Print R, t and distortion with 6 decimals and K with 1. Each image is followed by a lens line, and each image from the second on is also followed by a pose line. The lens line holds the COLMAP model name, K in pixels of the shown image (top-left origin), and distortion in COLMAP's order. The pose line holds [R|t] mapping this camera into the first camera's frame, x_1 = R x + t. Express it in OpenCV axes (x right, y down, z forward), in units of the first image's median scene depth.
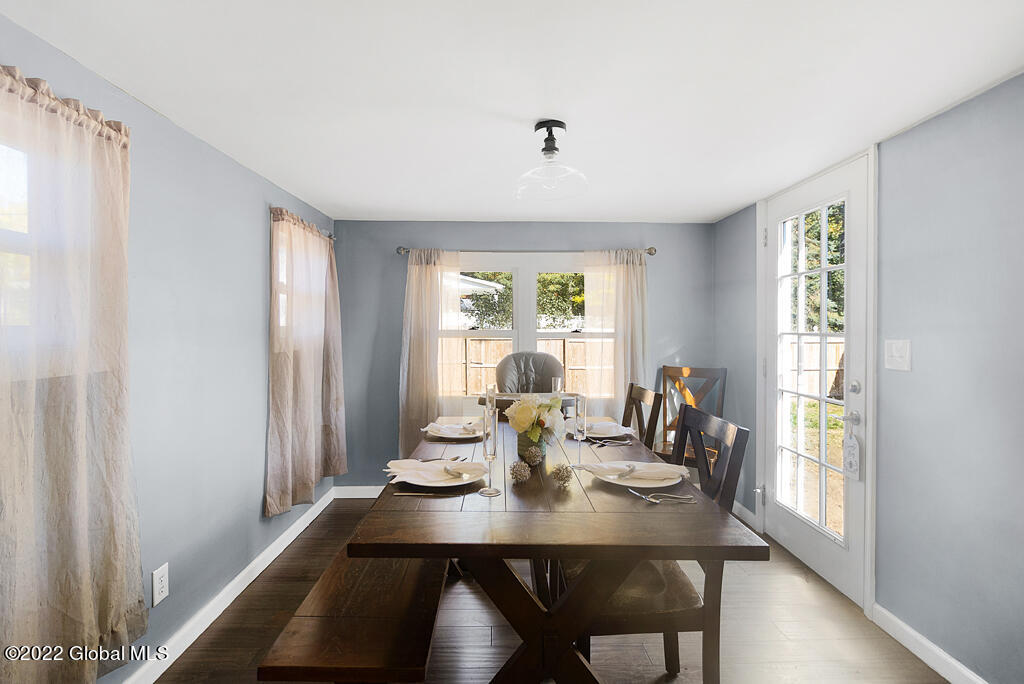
lens RADIAL K [[486.6, 0, 509.0], [0, 486.6, 330.8], [0, 0, 1]] dist [-0.003806, -0.000069]
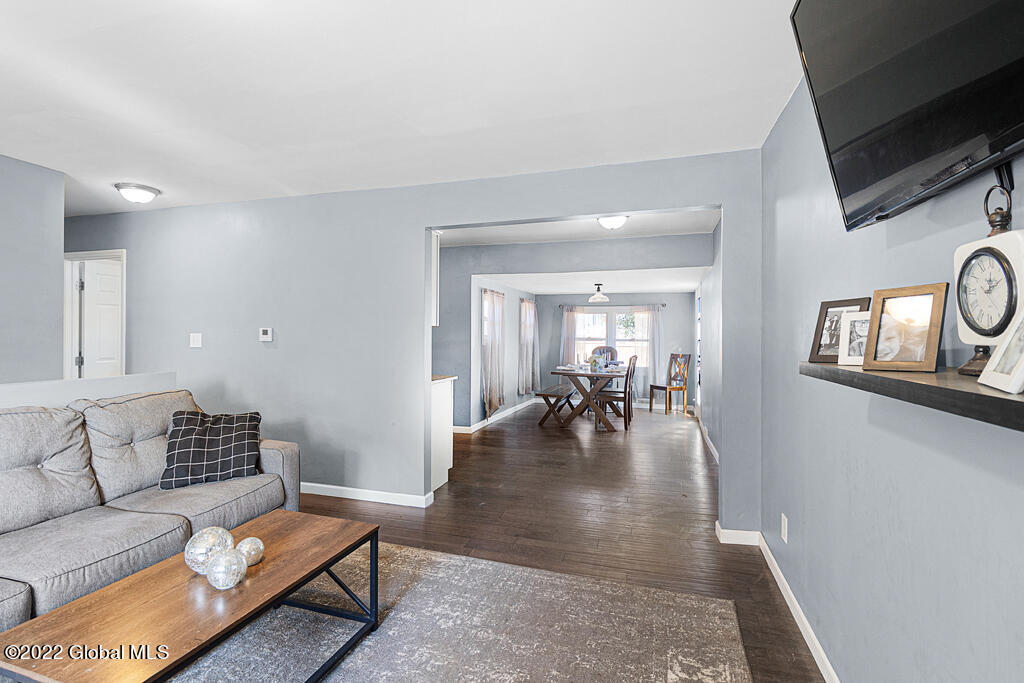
lens RADIAL K [[486.6, 0, 511.5], [0, 486.6, 335.2], [0, 0, 1]] dist [-0.003806, -0.000069]
pose [[0.950789, 0.005429, -0.309790, 0.407090], [-0.008862, 0.999914, -0.009675, 0.018579], [0.309711, 0.011944, 0.950756, -1.889601]]
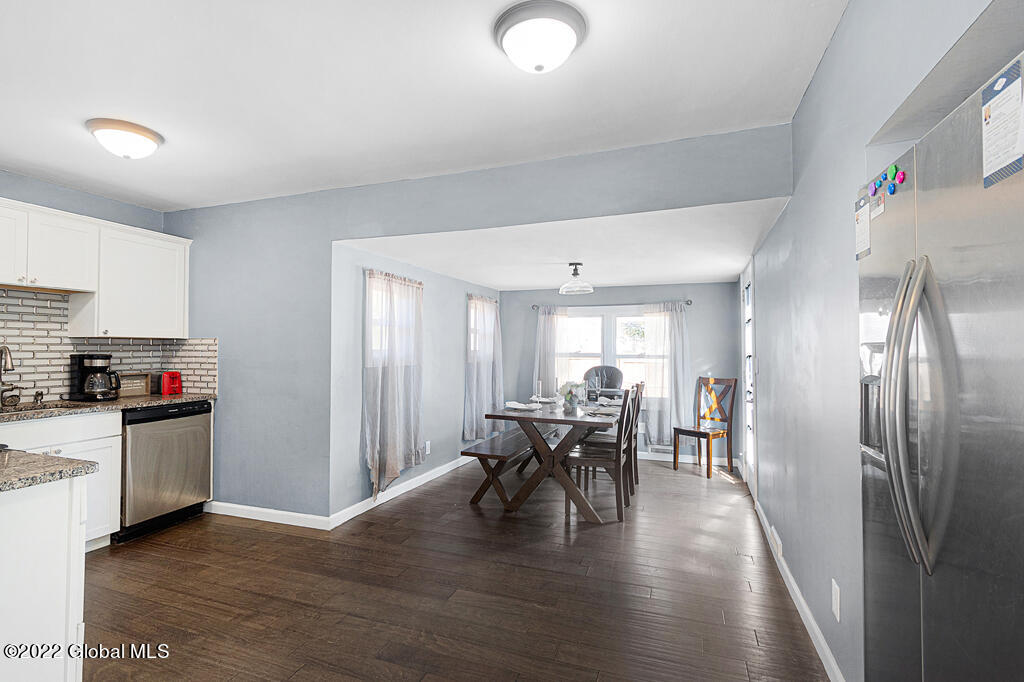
lens RADIAL K [[486.6, 0, 509.8], [0, 486.6, 340.8], [0, 0, 1]] dist [-0.003806, -0.000069]
pose [[0.932788, -0.004127, -0.360403, 0.403514], [-0.006253, 0.999599, -0.027631, 0.006980], [0.360372, 0.028028, 0.932387, -0.817573]]
